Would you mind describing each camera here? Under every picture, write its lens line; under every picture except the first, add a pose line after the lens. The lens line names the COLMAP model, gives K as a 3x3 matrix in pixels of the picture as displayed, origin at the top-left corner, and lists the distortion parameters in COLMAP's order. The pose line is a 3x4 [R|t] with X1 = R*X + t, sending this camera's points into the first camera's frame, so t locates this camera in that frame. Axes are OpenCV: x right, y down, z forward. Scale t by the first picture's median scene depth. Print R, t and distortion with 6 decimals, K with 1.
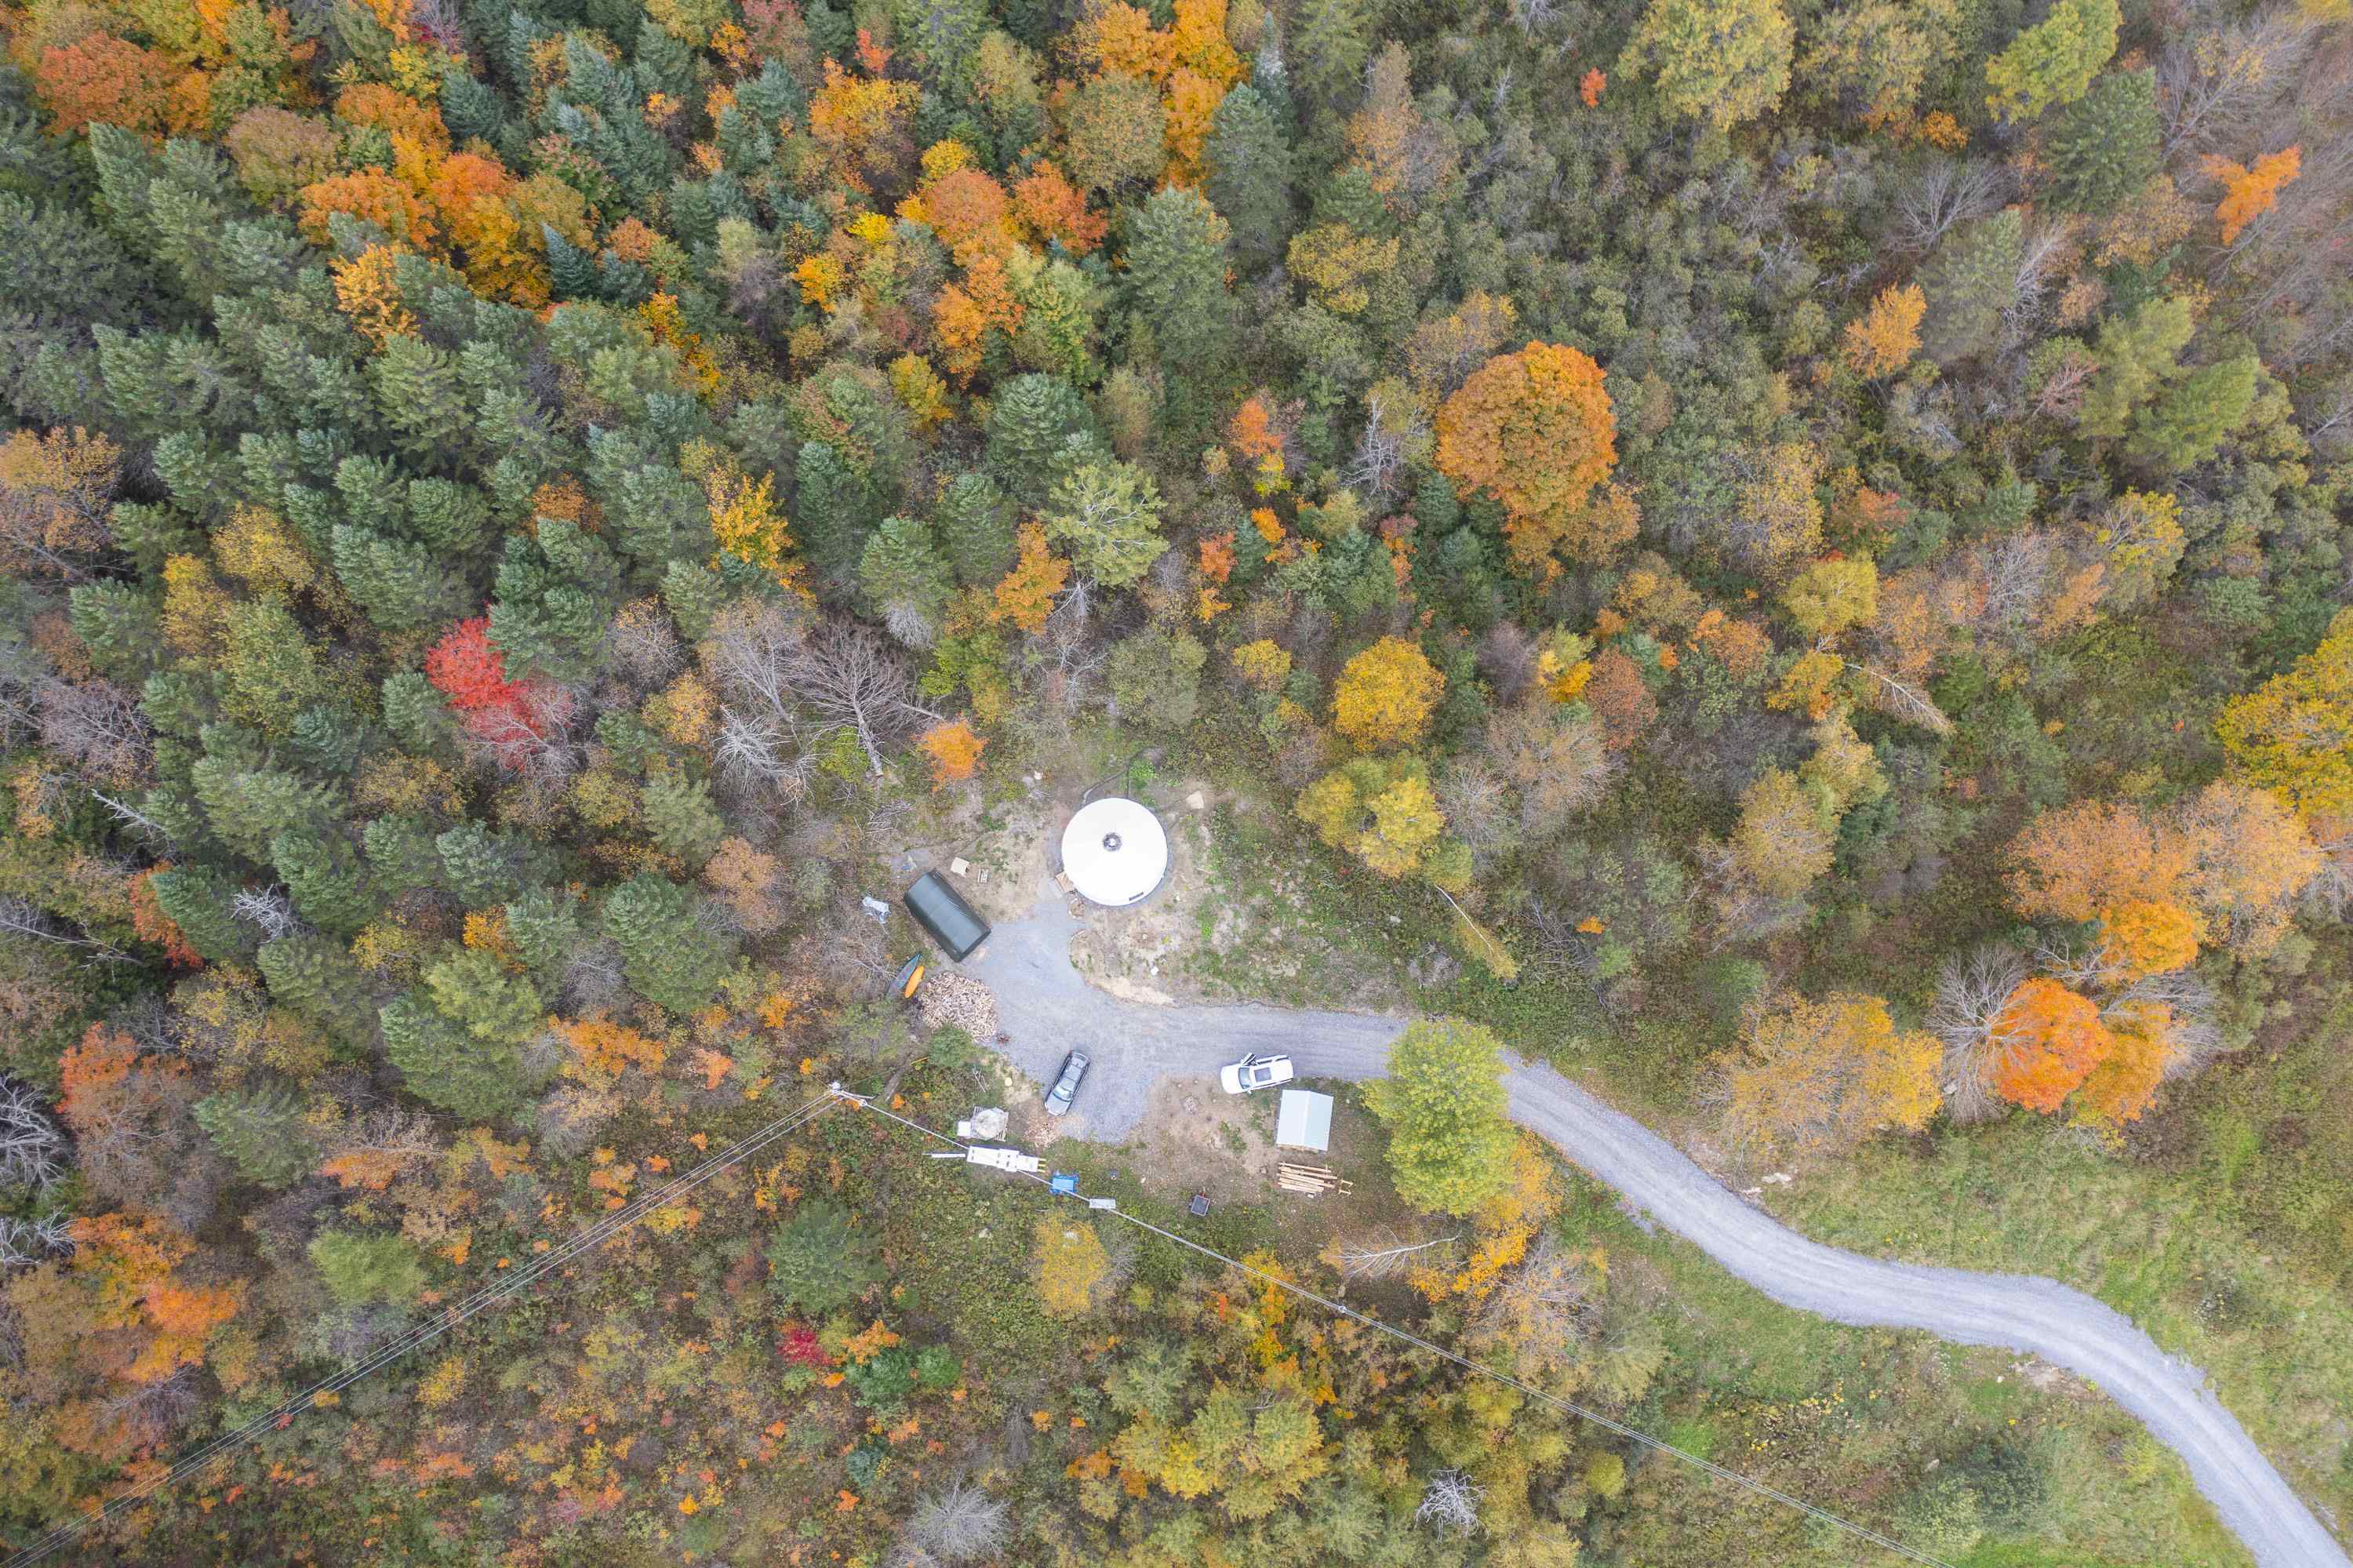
lens RADIAL K [[1872.9, 0, 1176.5], [0, 1872.9, 784.0], [0, 0, 1]] dist [-0.000255, 0.009051]
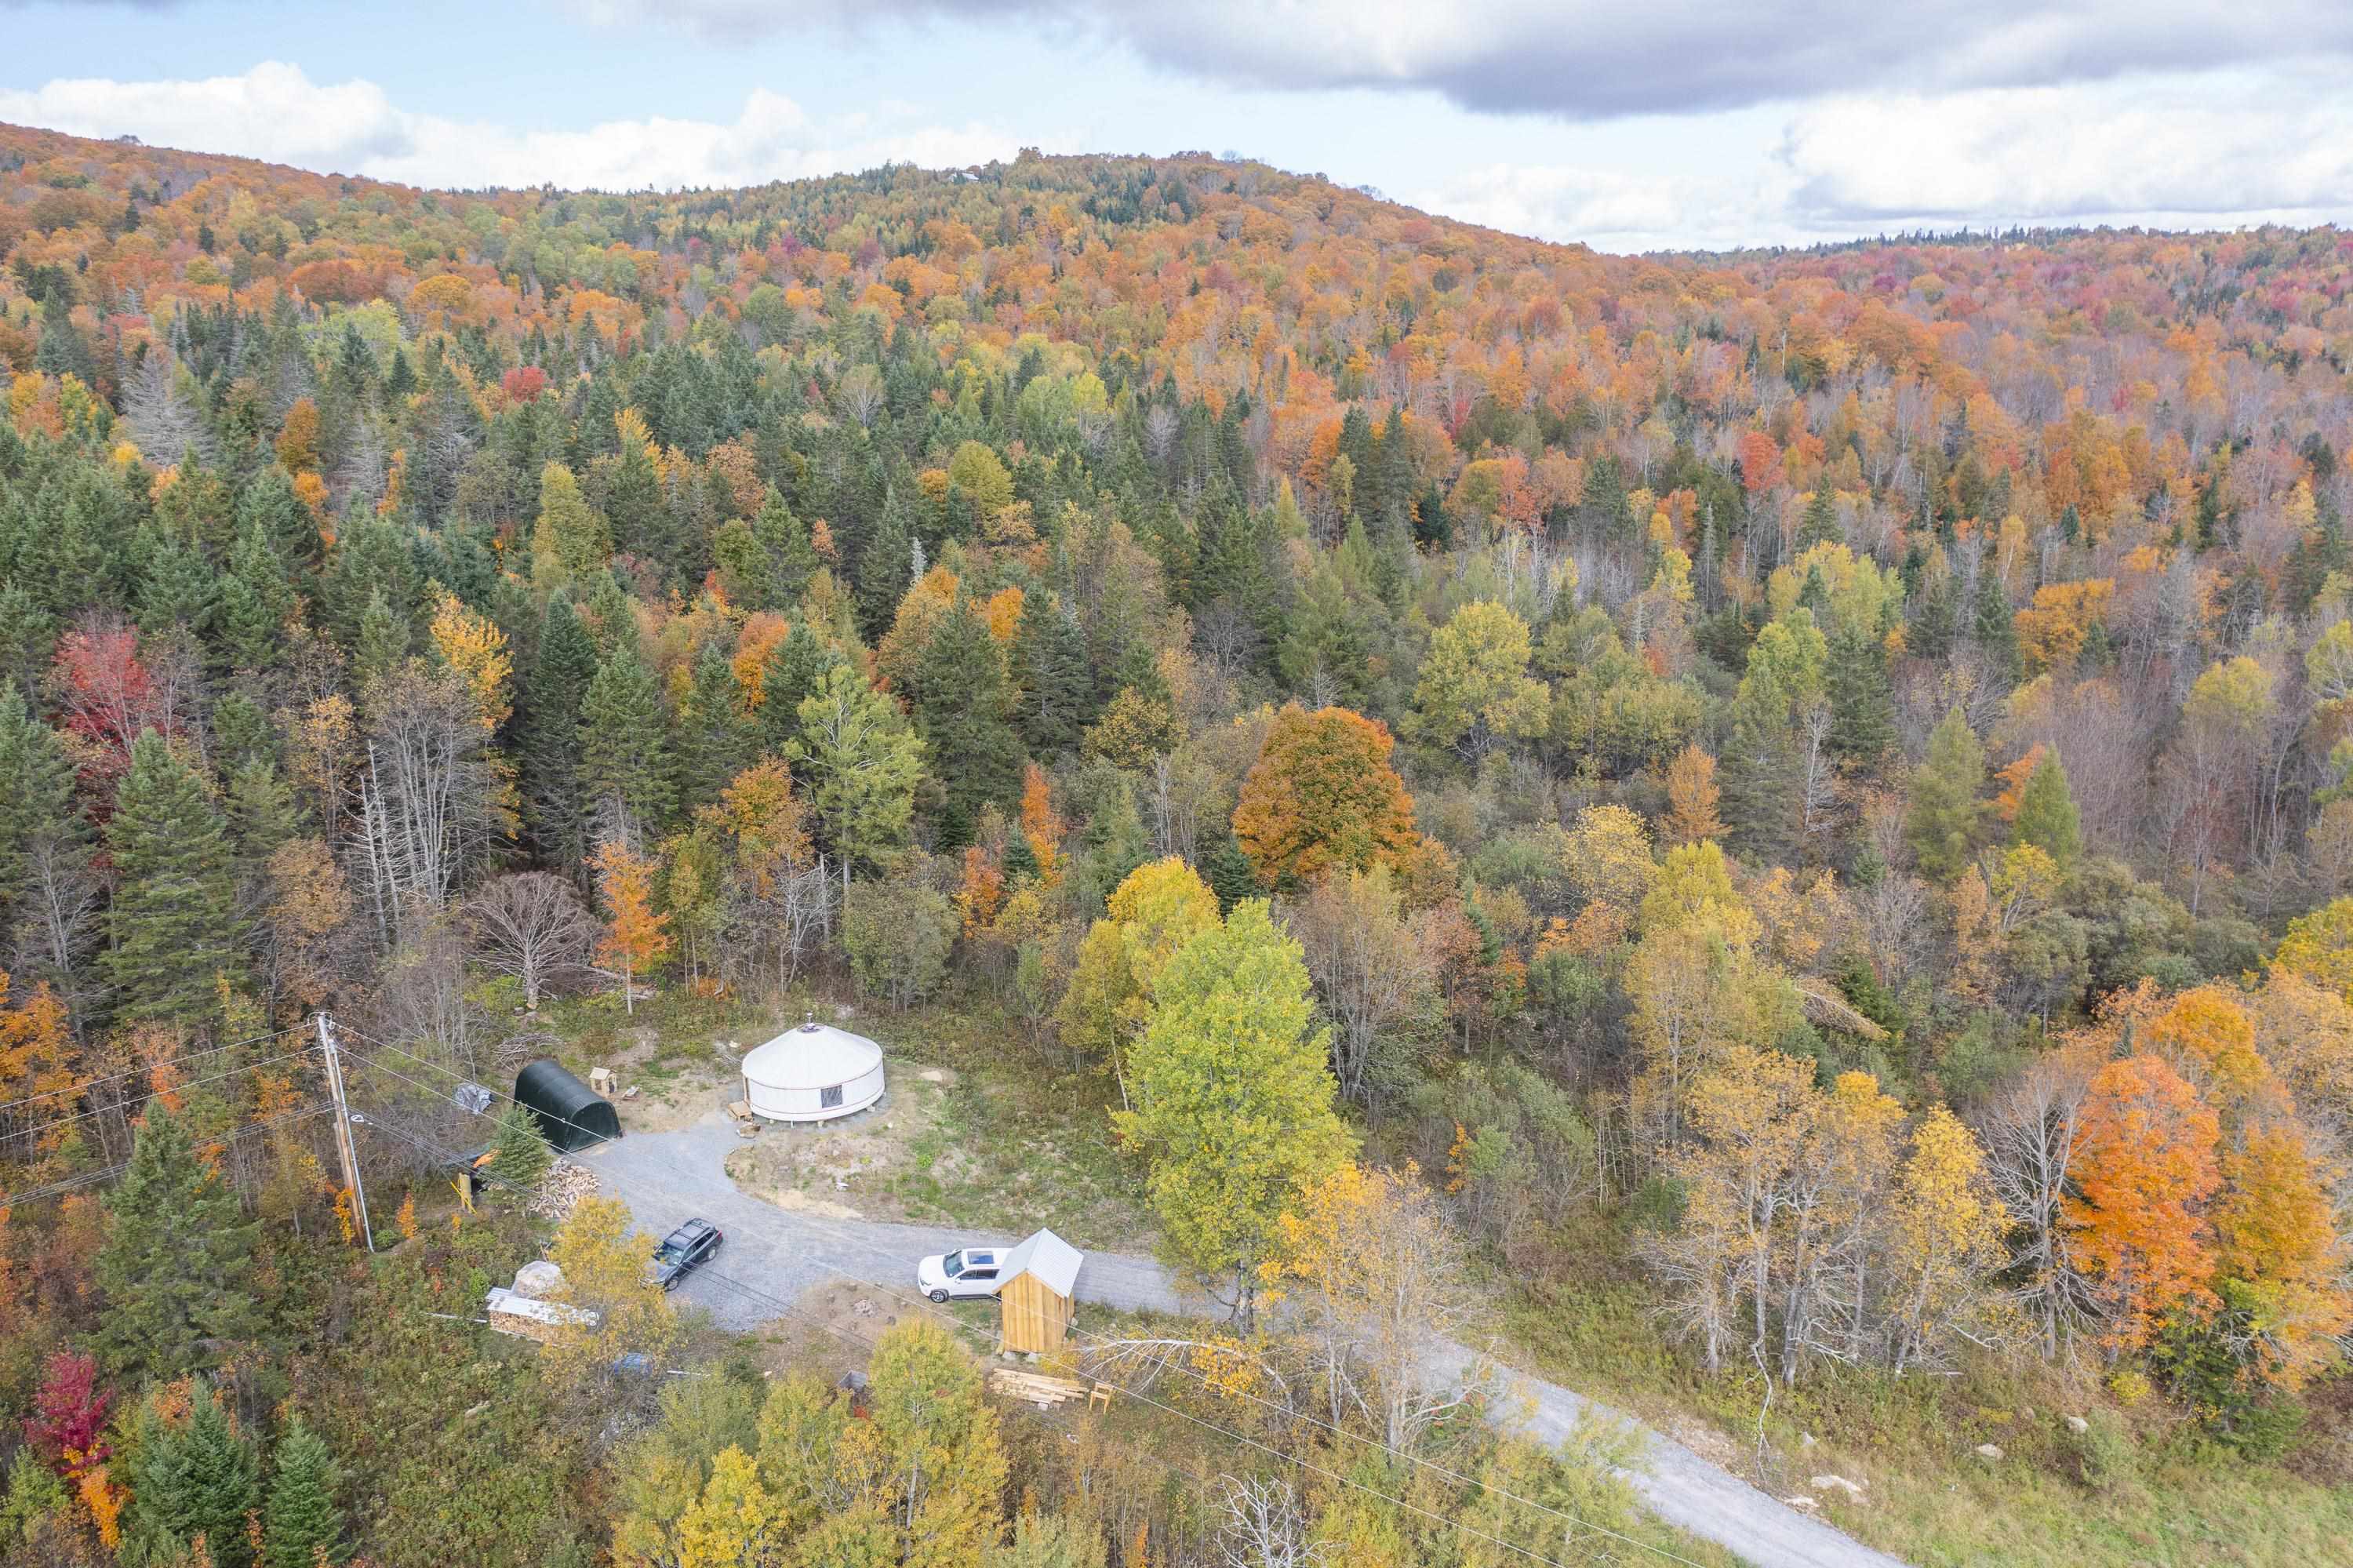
lens RADIAL K [[1872.9, 0, 1176.5], [0, 1872.9, 784.0], [0, 0, 1]] dist [-0.000255, 0.009051]
pose [[0.999994, 0.001796, 0.002866, 0.110479], [0.001568, 0.504702, -0.863292, 0.626438], [-0.002997, 0.863292, 0.504696, 0.515954]]
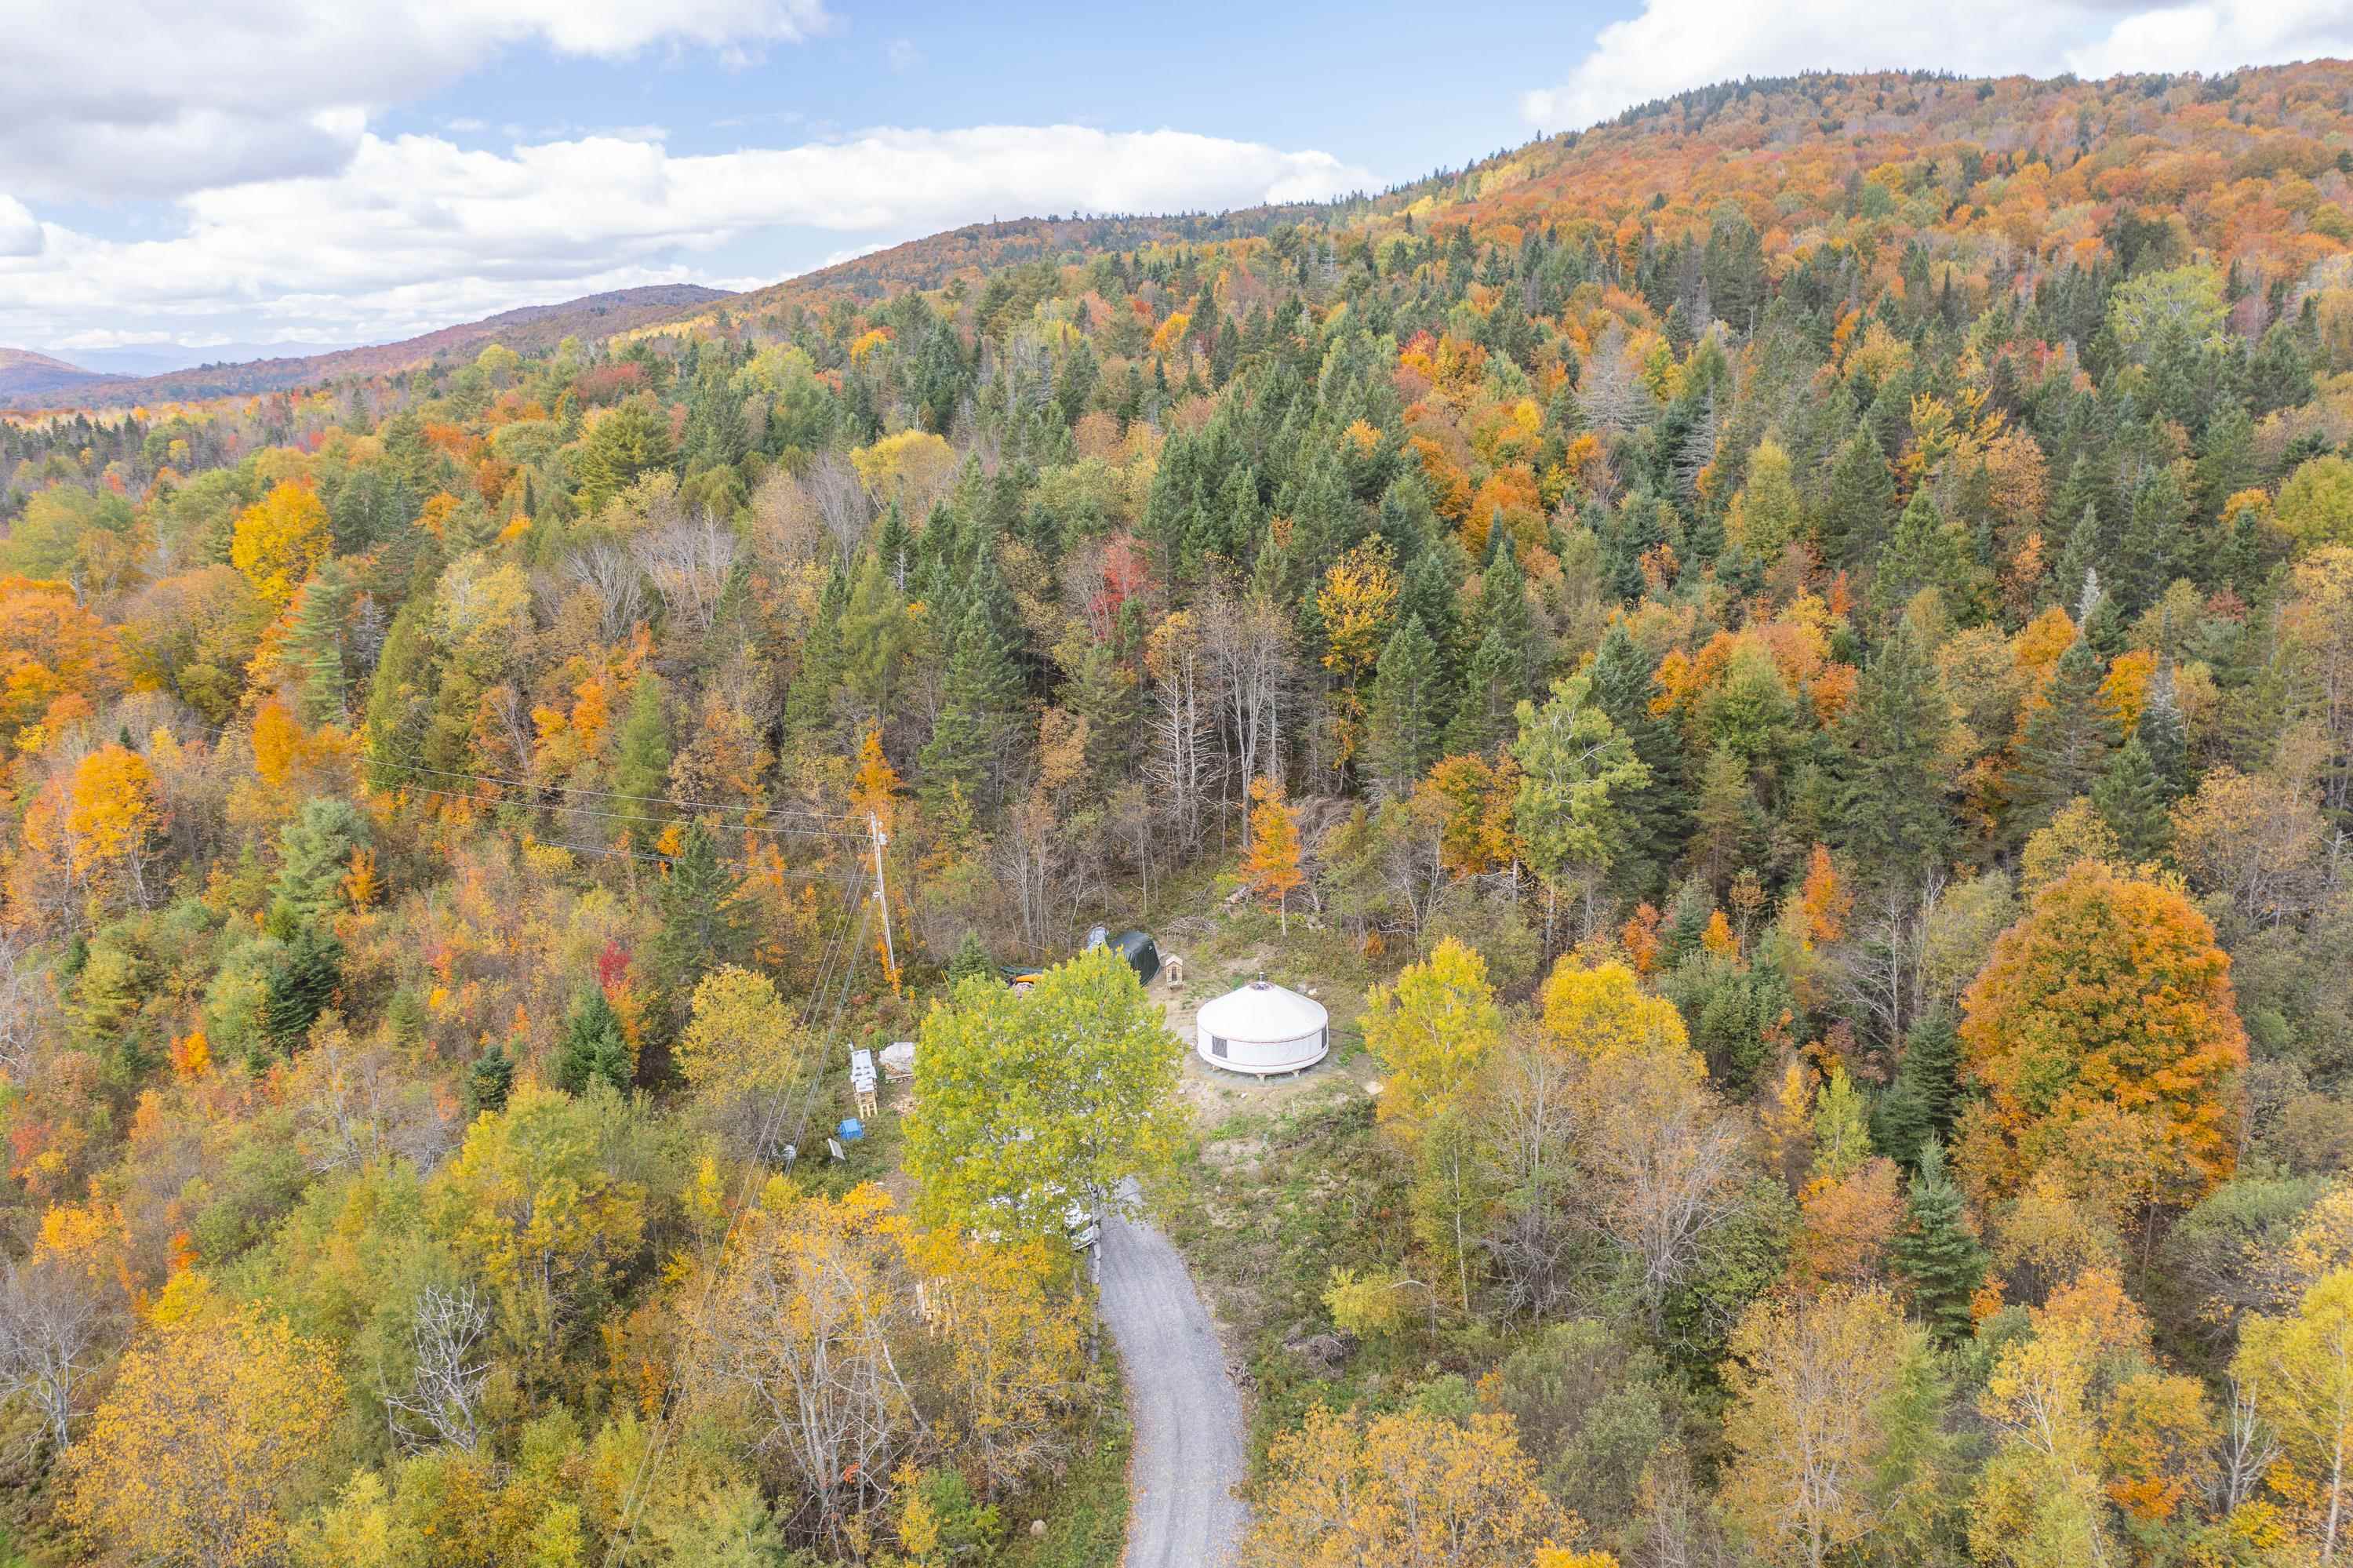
lens RADIAL K [[1872.9, 0, 1176.5], [0, 1872.9, 784.0], [0, 0, 1]] dist [-0.000255, 0.009051]
pose [[0.357461, 0.240705, -0.902376, 0.647658], [-0.891806, 0.374878, -0.253277, 0.230701], [0.277316, 0.895281, 0.348666, 0.615014]]
